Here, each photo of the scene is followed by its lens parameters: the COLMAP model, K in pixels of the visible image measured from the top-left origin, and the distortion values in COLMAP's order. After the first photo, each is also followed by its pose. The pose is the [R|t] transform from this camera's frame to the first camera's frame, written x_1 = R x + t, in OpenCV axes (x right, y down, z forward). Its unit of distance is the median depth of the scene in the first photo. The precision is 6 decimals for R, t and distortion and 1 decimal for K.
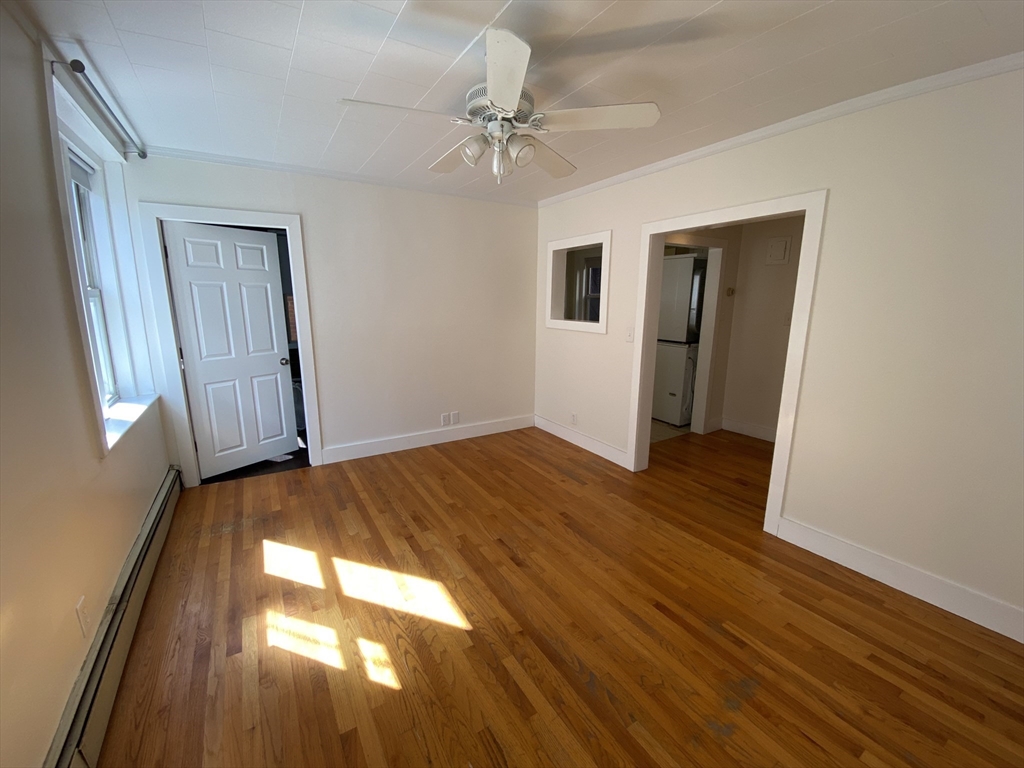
lens RADIAL K [[418.8, 0, 509.9], [0, 418.8, 383.9], [0, 0, 1]] dist [0.059246, -0.035350]
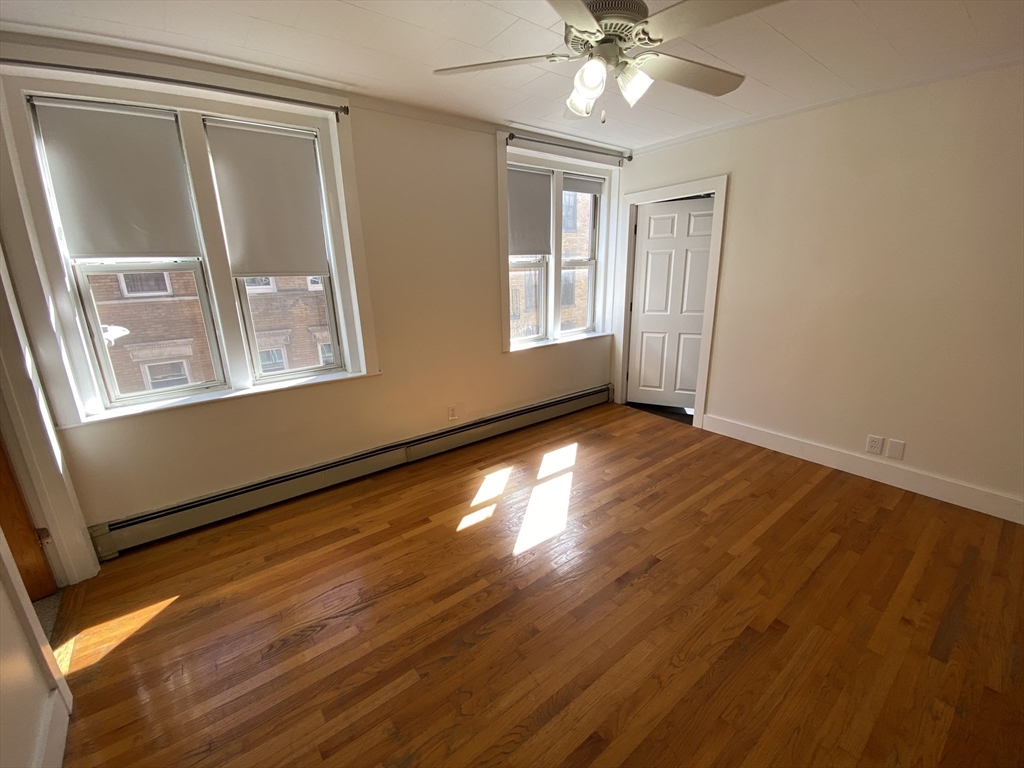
lens RADIAL K [[418.8, 0, 509.9], [0, 418.8, 383.9], [0, 0, 1]] dist [0.059246, -0.035350]
pose [[0.108102, 0.258051, -0.960064, 0.576345], [-0.177973, 0.955146, 0.236690, -0.089367], [0.978079, 0.145279, 0.149180, 0.488611]]
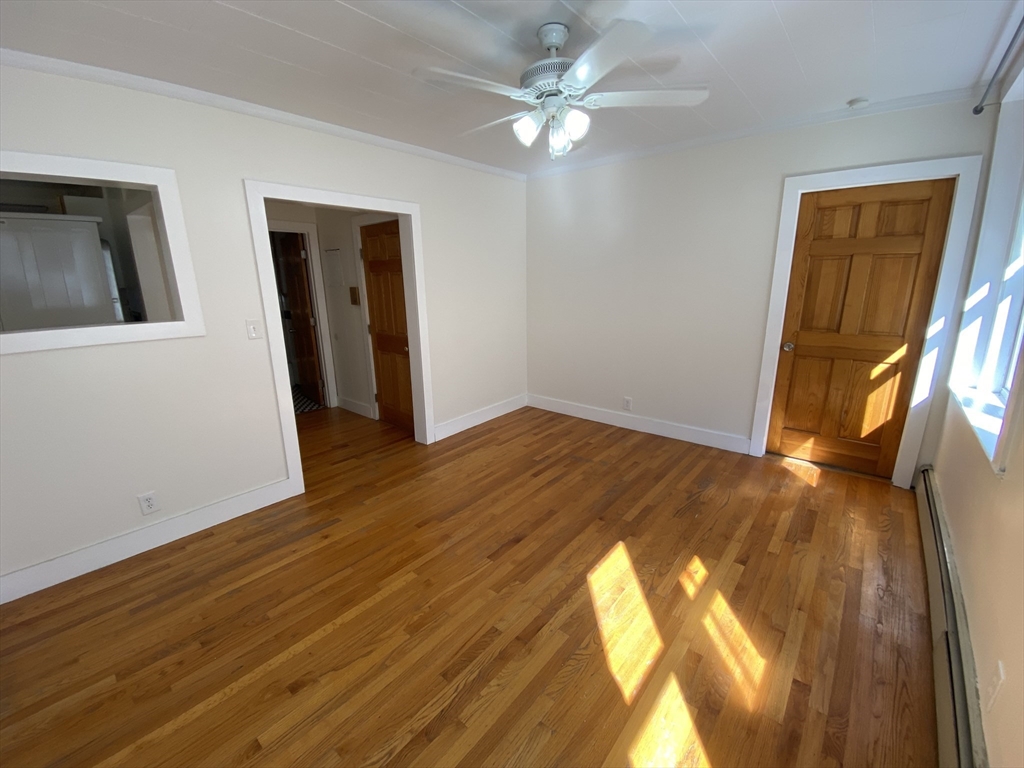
lens RADIAL K [[418.8, 0, 509.9], [0, 418.8, 383.9], [0, 0, 1]] dist [0.059246, -0.035350]
pose [[-0.308128, -0.228199, 0.923571, -0.672620], [0.207424, 0.931334, 0.299319, -0.187225], [-0.928457, 0.283800, -0.239636, 0.951831]]
